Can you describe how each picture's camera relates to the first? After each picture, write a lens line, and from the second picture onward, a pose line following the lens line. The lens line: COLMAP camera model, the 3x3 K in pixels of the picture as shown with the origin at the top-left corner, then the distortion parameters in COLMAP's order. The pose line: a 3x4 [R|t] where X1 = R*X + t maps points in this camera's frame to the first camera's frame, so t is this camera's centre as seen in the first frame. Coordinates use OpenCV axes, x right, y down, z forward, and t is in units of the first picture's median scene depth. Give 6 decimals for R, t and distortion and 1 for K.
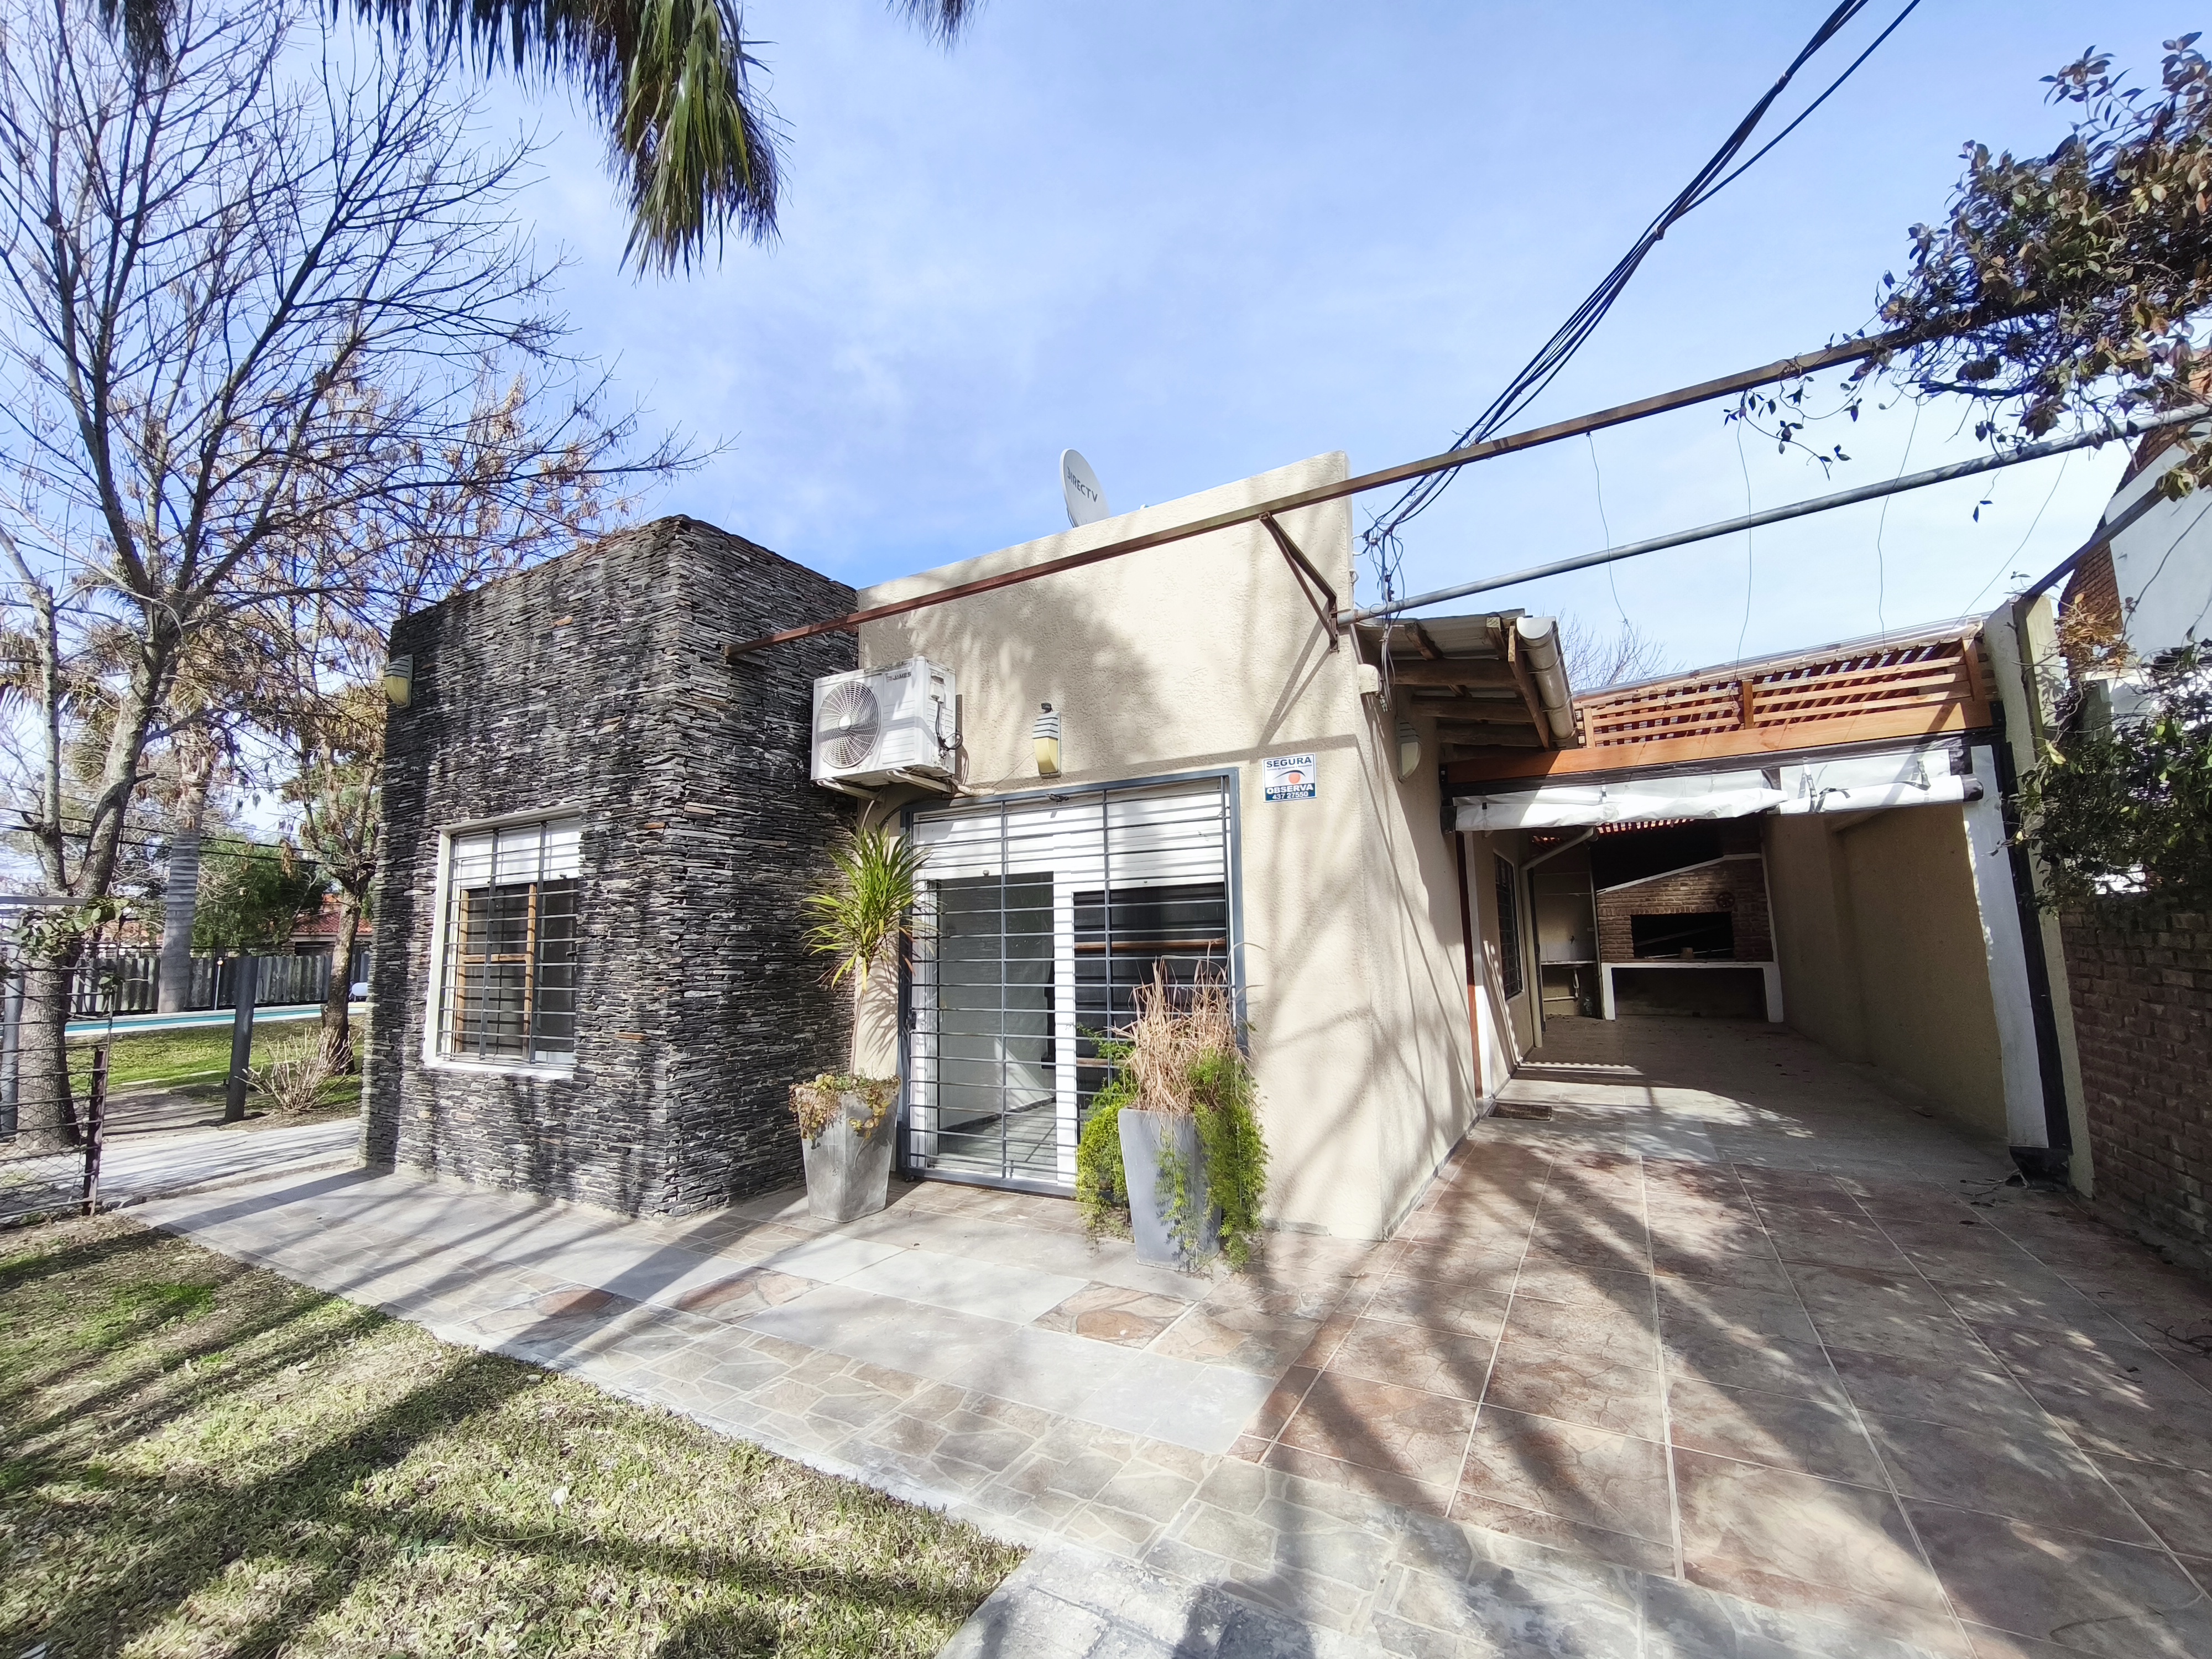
lens RADIAL K [[903.0, 0, 1107.5], [0, 903.0, 827.7], [0, 0, 1]] dist [-0.004163, 0.000357]
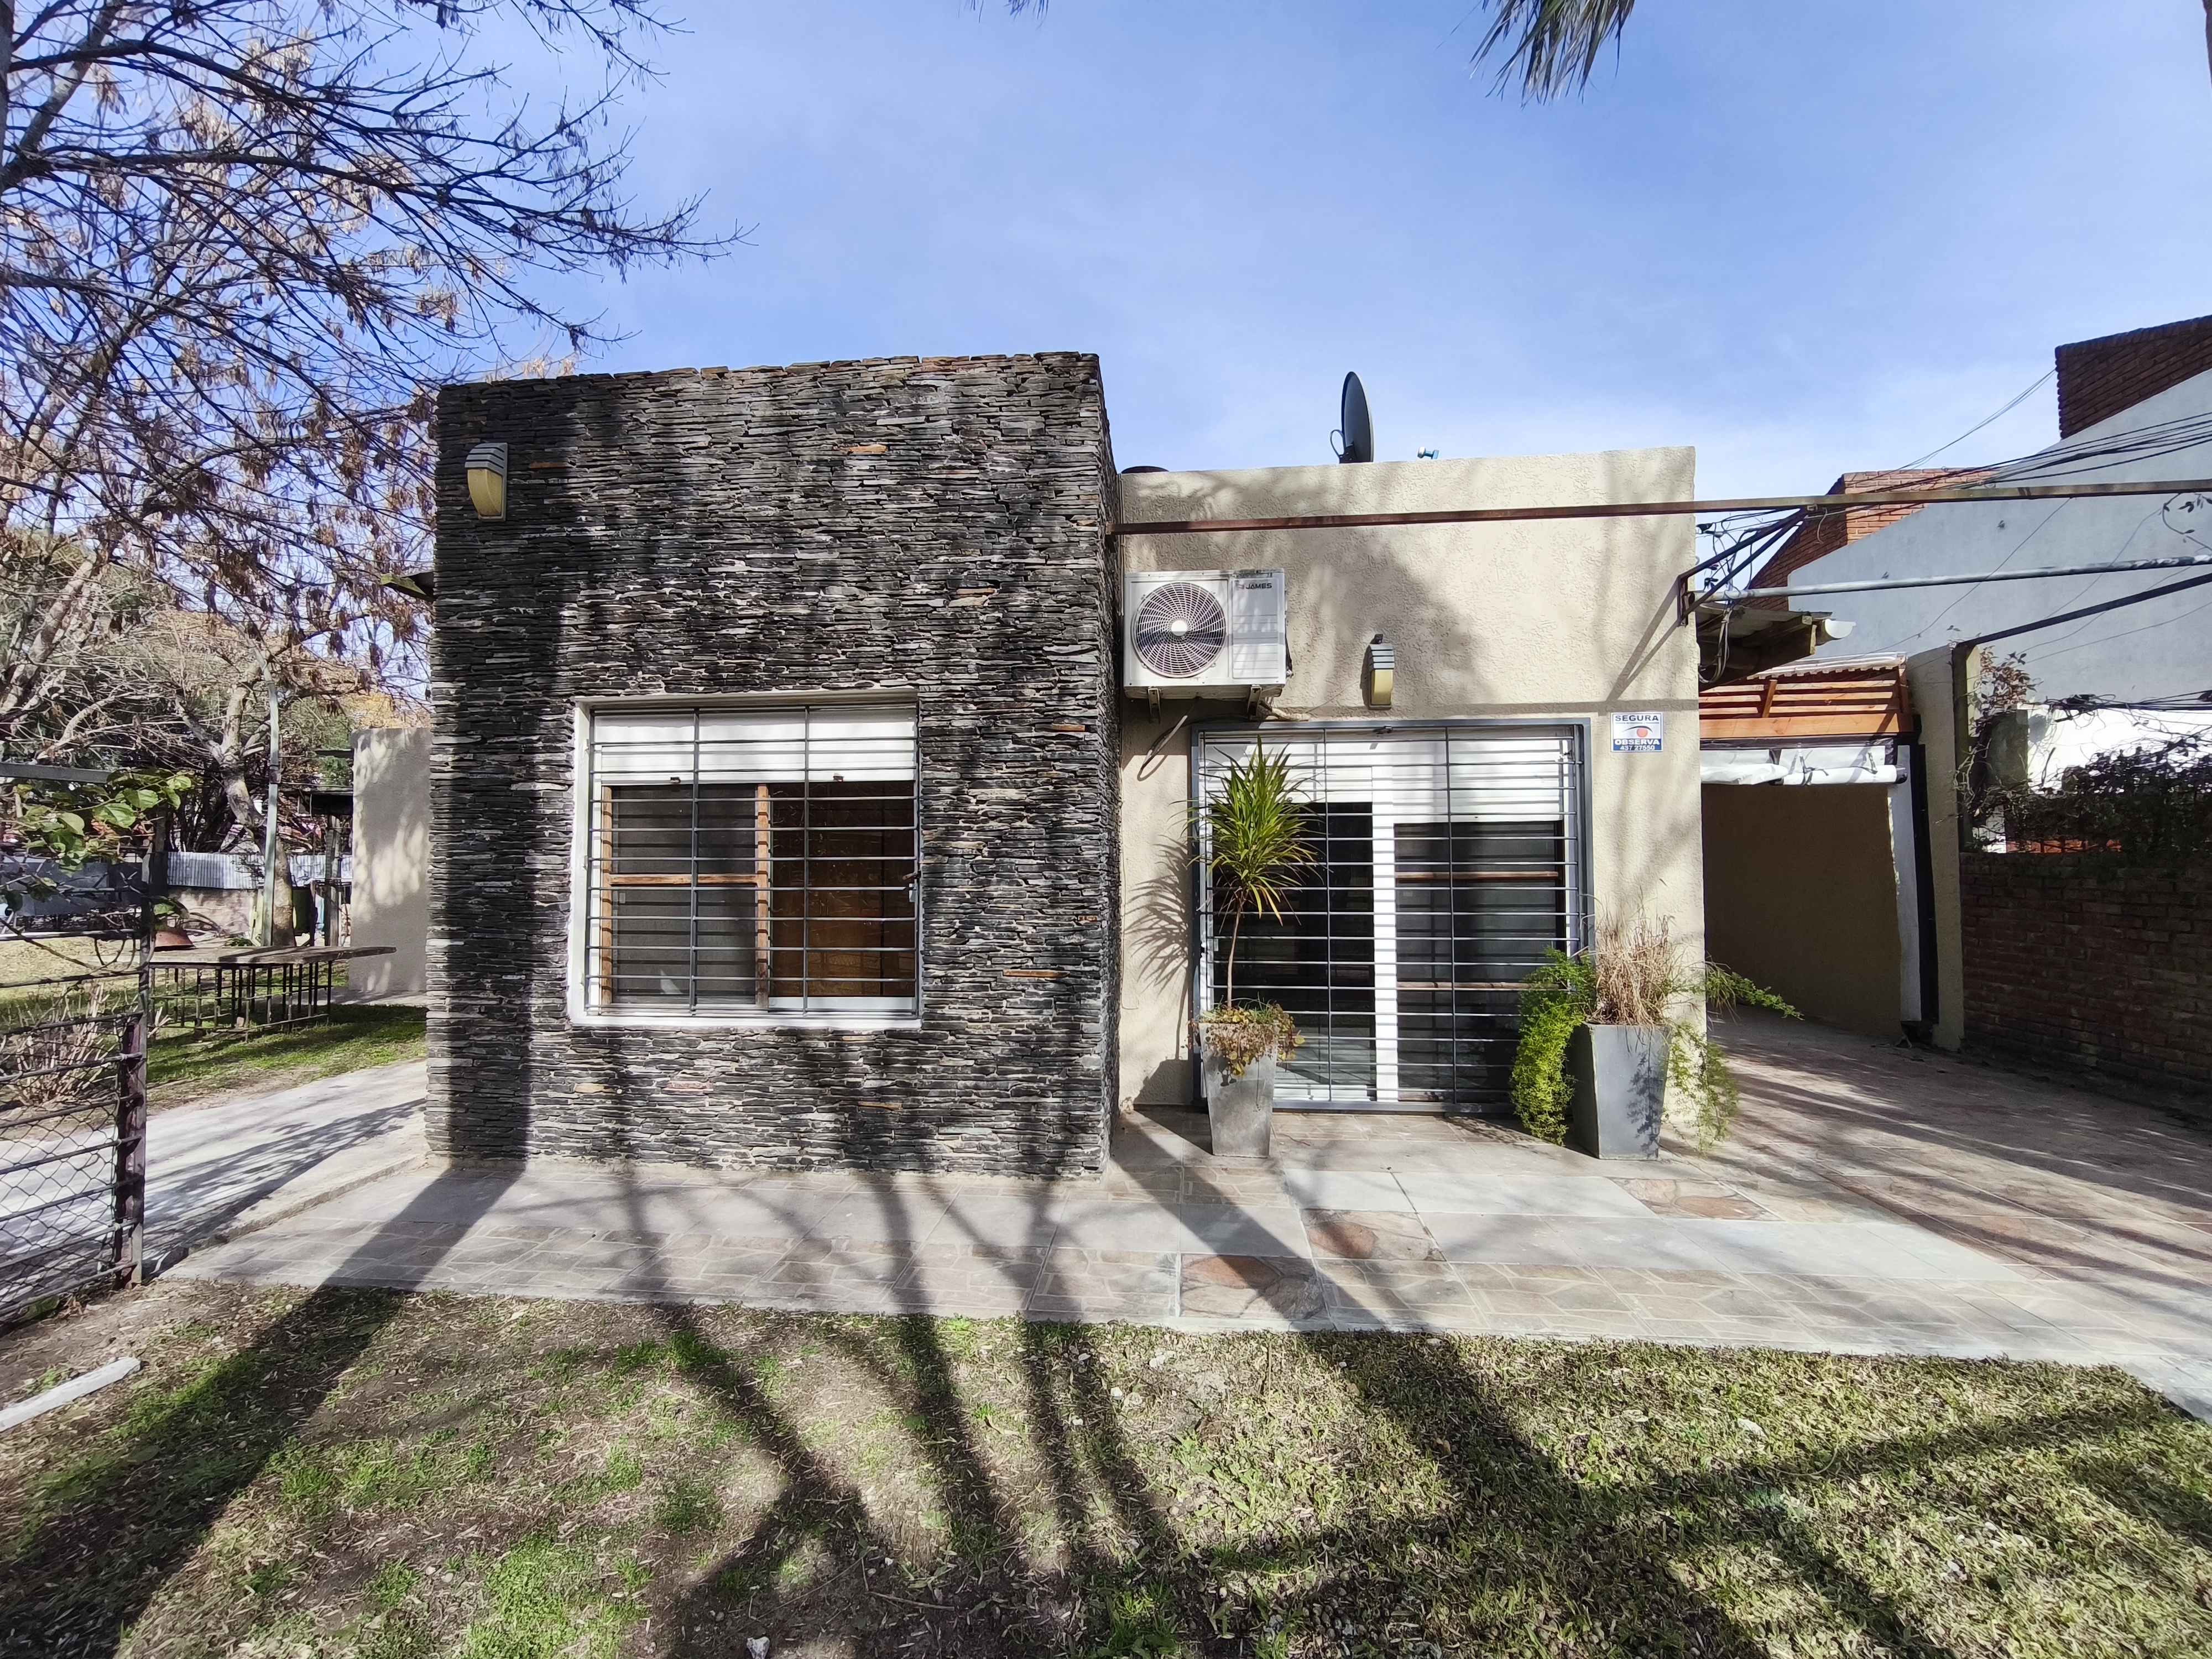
lens RADIAL K [[903.0, 0, 1107.8], [0, 903.0, 822.2], [0, 0, 1]] dist [-0.004163, 0.000357]
pose [[0.914731, 0.038409, 0.402233, -0.753796], [-0.069206, 0.995655, 0.062308, 0.028710], [-0.398092, -0.084832, 0.913415, 0.192802]]
